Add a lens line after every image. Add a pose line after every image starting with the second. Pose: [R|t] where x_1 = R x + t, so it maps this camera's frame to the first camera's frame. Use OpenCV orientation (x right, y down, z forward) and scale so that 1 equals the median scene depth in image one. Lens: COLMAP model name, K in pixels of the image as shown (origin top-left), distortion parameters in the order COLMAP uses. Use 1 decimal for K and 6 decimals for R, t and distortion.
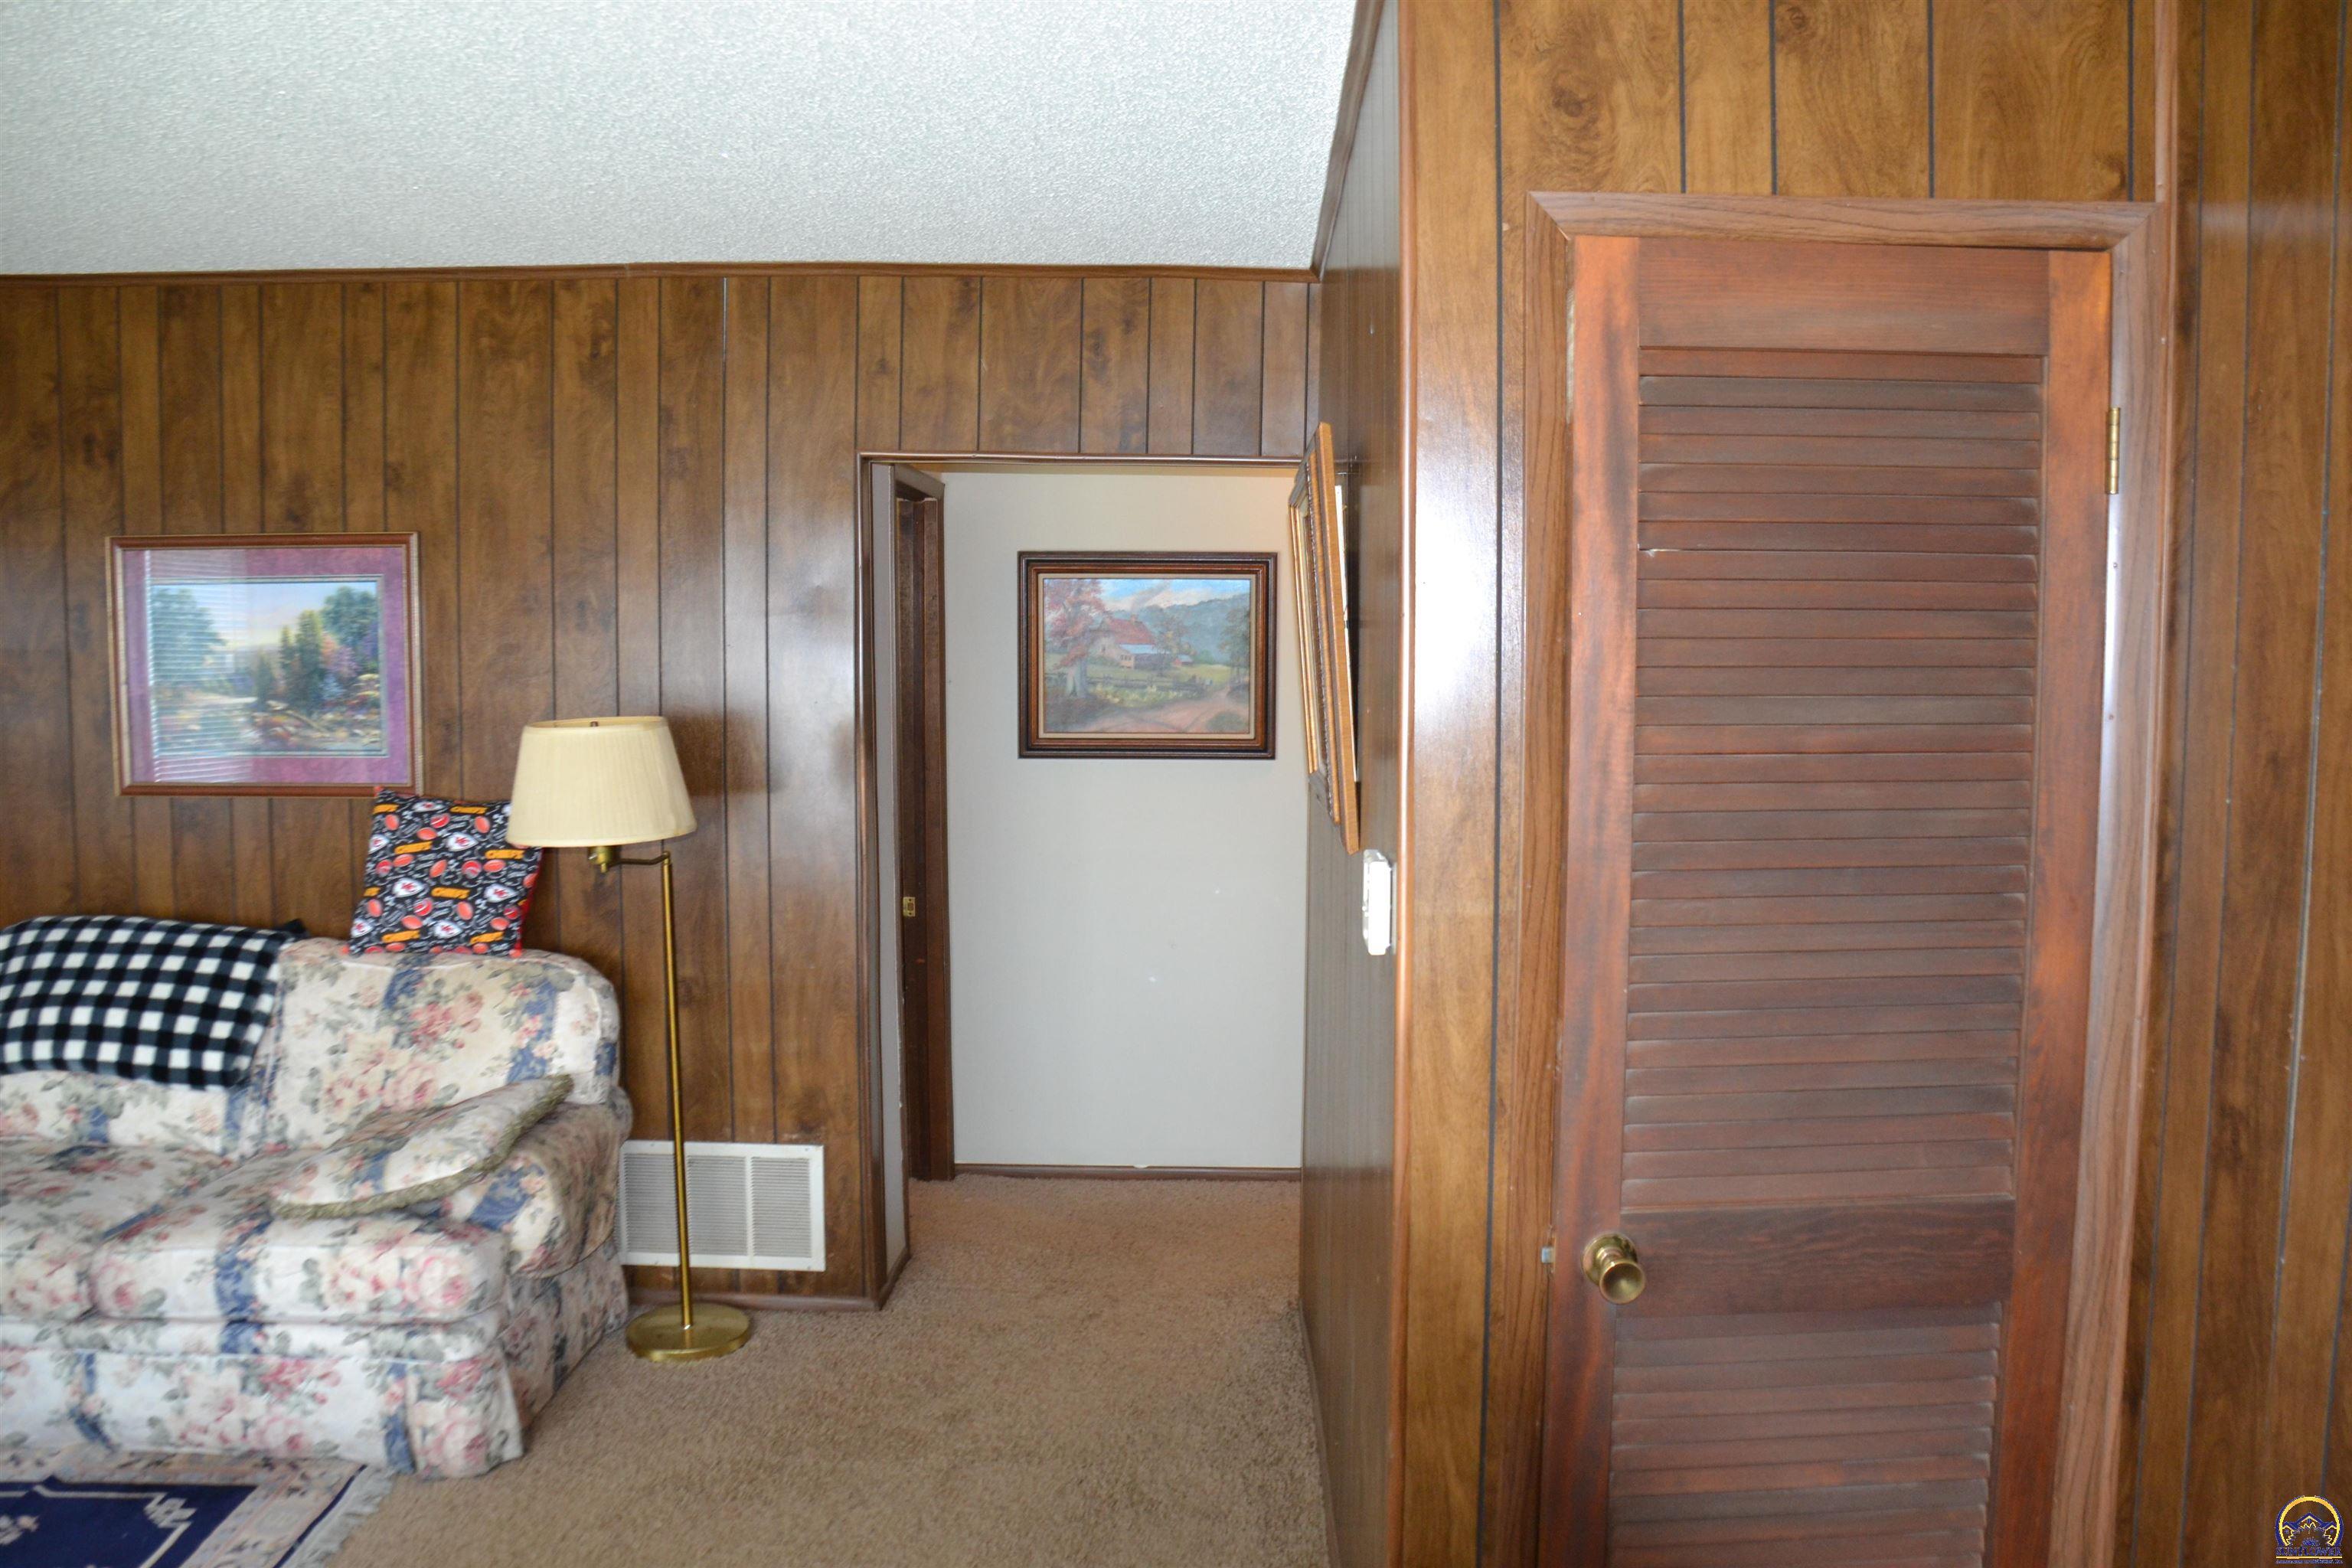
lens RADIAL K [[1893.3, 0, 1176.0], [0, 1893.3, 784.0], [0, 0, 1]] dist [-0.164223, 0.122597]
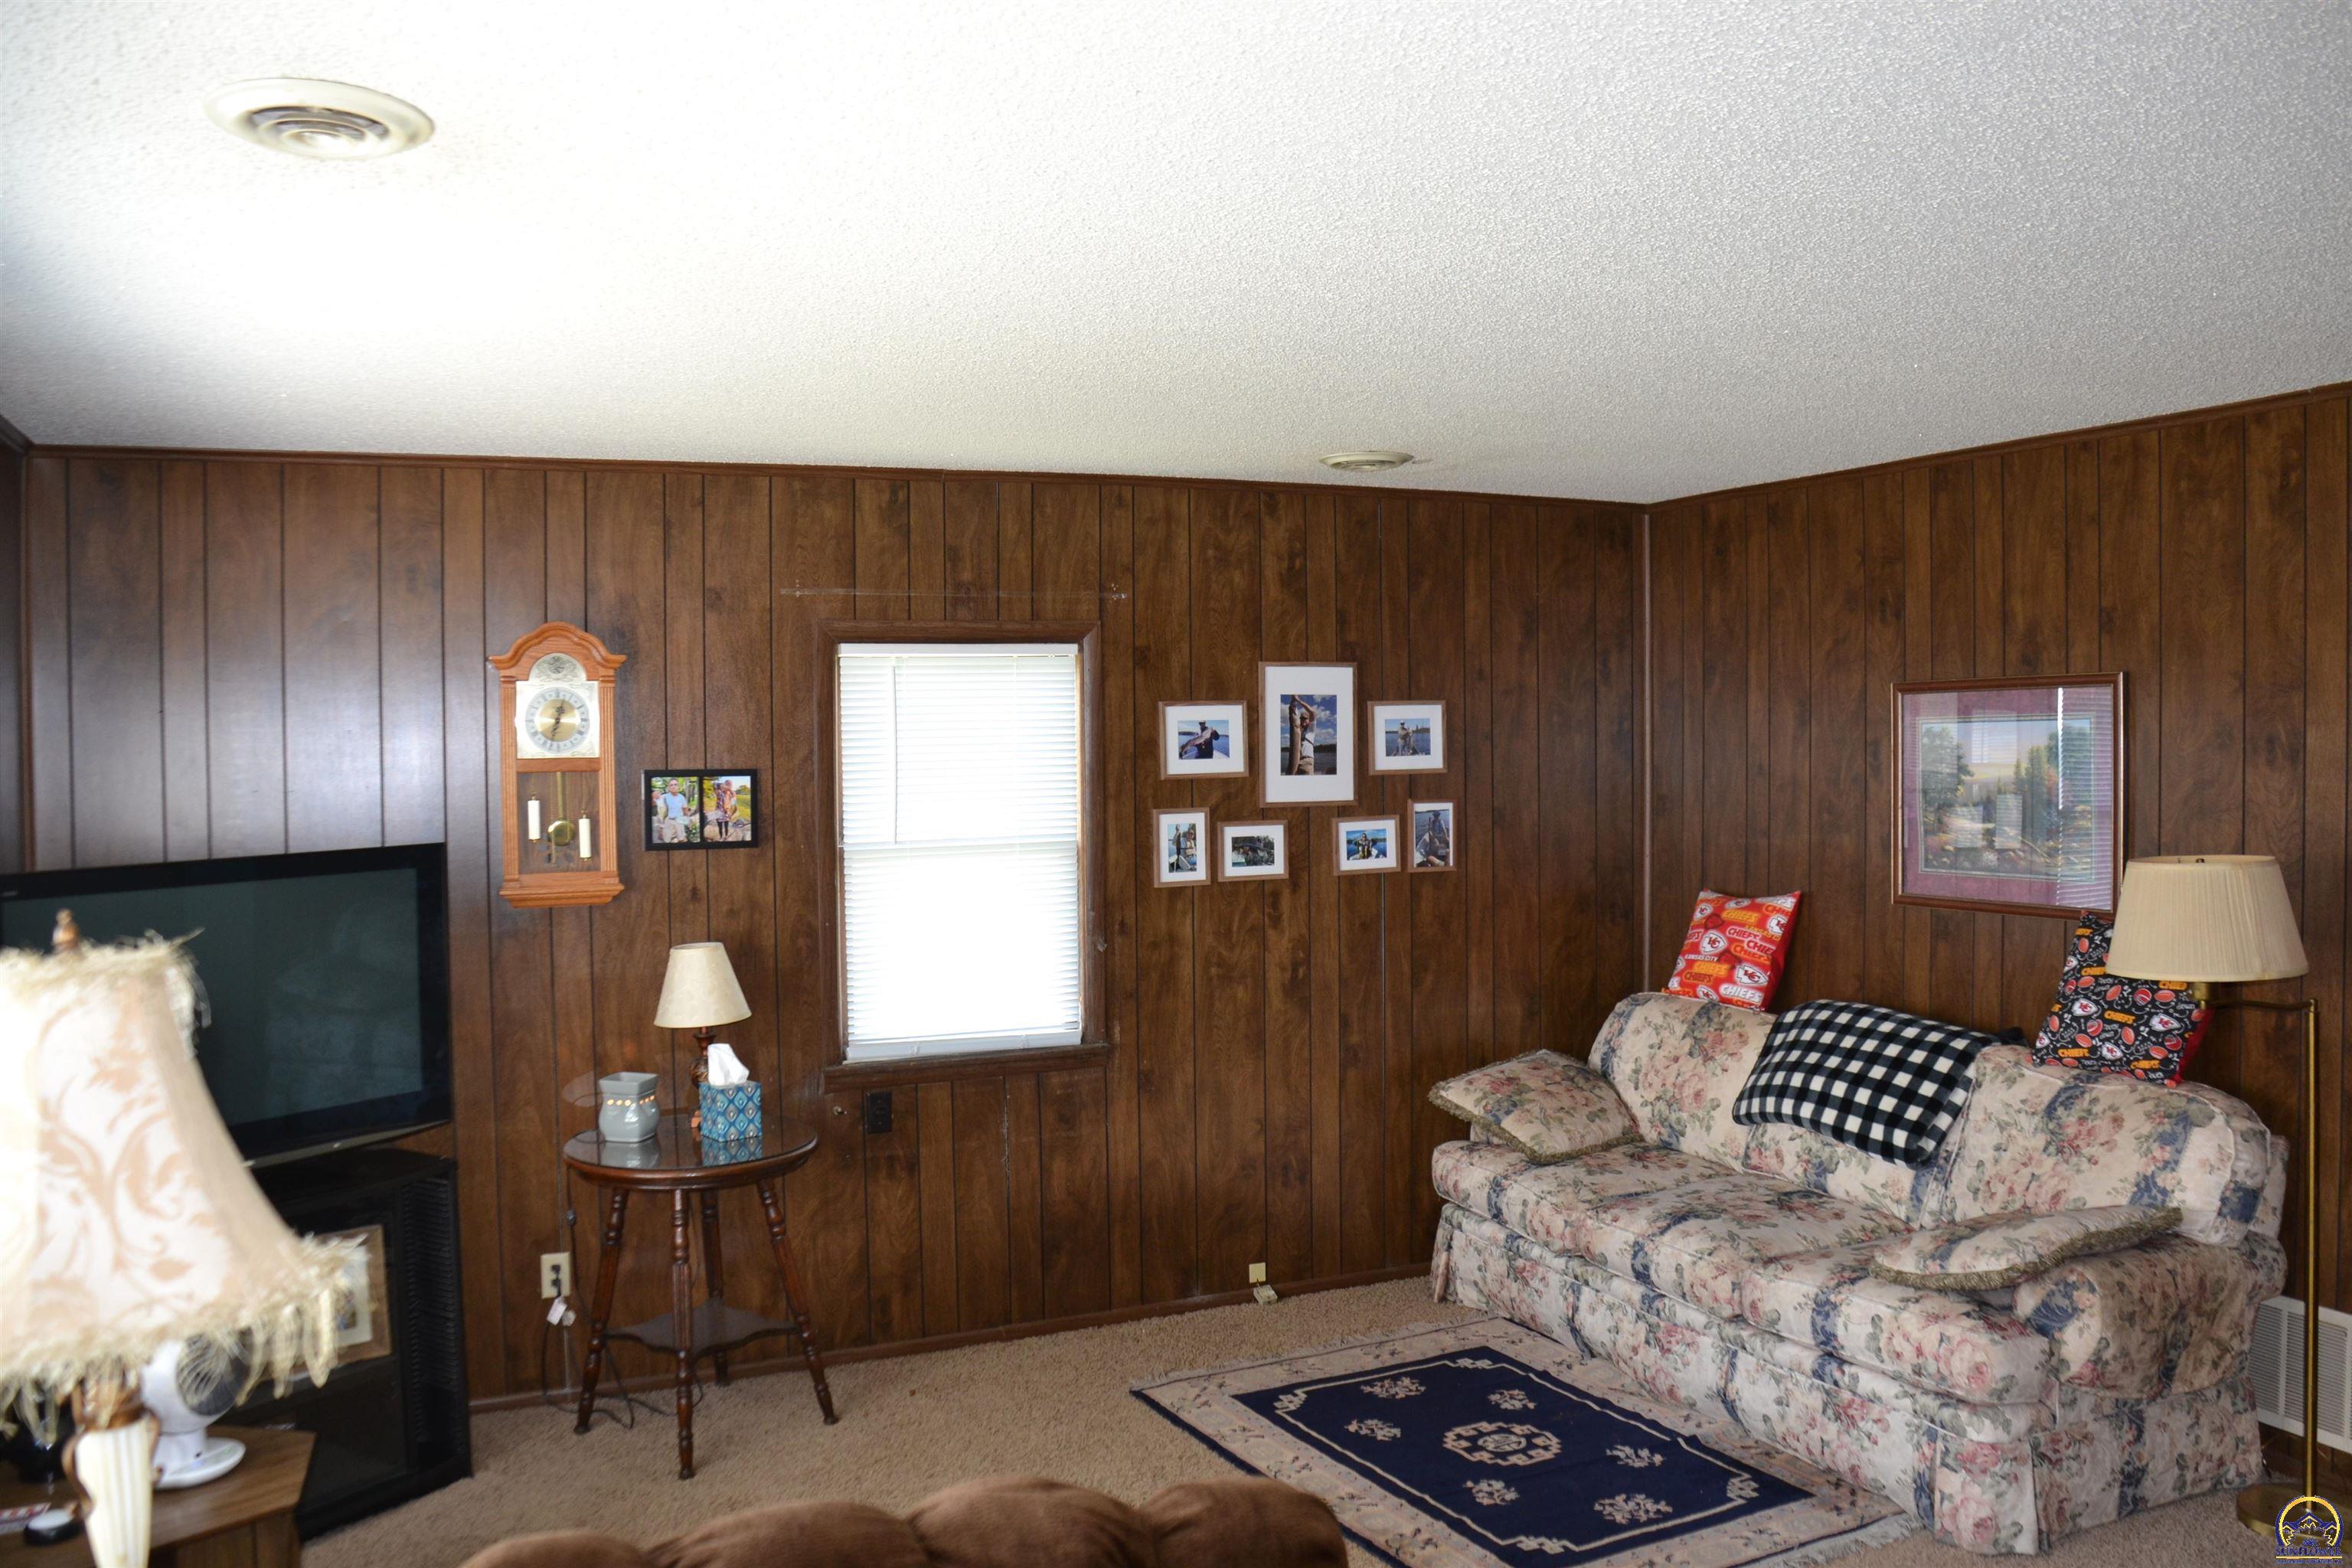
lens RADIAL K [[1893.3, 0, 1176.0], [0, 1893.3, 784.0], [0, 0, 1]] dist [-0.164223, 0.122597]
pose [[0.426090, 0.008897, -0.904637, 0.322154], [-0.068299, 0.997414, -0.022359, -0.013319], [0.902099, 0.071313, 0.425596, 0.077647]]
